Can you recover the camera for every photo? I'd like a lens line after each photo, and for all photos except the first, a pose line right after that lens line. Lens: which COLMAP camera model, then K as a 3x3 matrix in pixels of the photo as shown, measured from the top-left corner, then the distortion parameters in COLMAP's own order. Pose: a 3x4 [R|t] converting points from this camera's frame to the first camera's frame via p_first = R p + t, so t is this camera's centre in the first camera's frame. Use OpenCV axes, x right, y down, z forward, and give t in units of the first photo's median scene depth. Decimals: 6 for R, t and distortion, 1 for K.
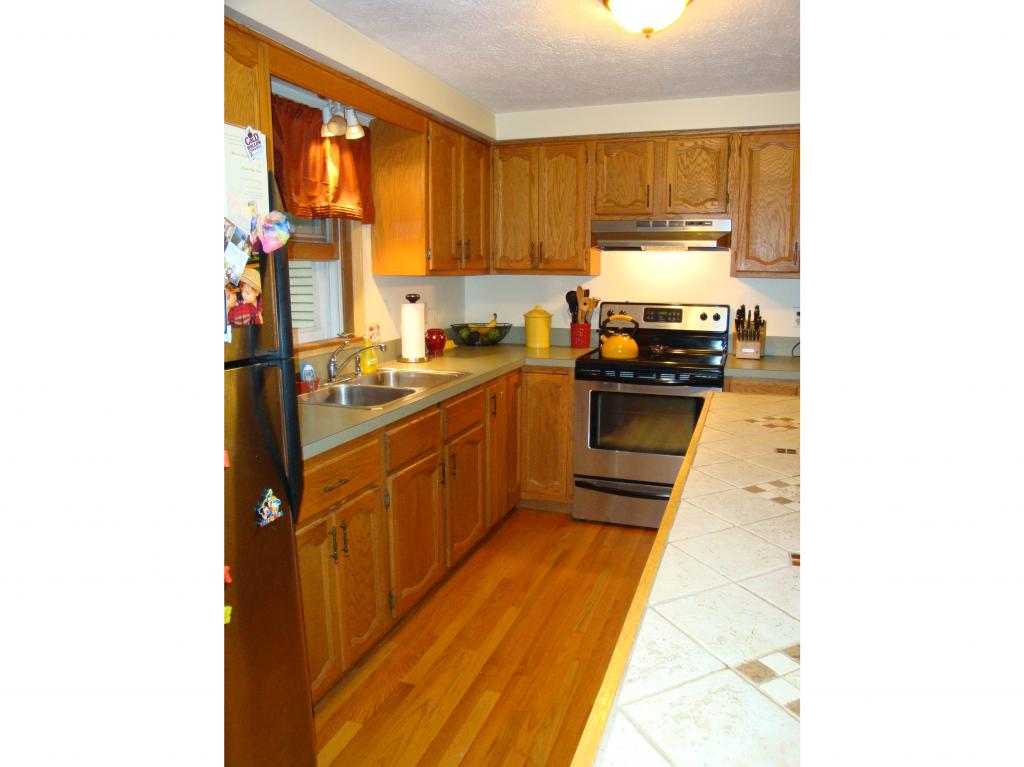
lens RADIAL K [[636.0, 0, 512.0], [0, 636.0, 383.5], [0, 0, 1]] dist [-0.122684, 0.001301]
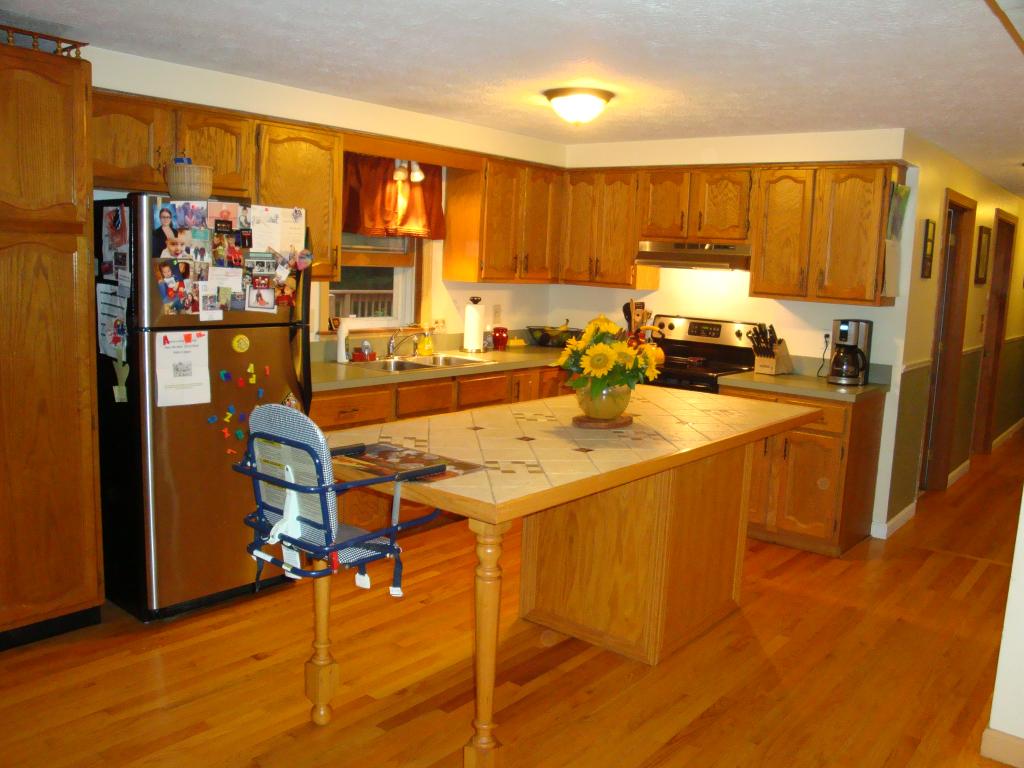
lens RADIAL K [[851.7, 0, 515.2], [0, 851.7, 383.5], [0, 0, 1]] dist [-0.156724, 0.141588]
pose [[0.941461, 0.088758, -0.325227, 0.467194], [-0.102141, 0.994474, -0.024273, 0.057880], [0.321275, 0.056071, 0.945324, -0.522578]]
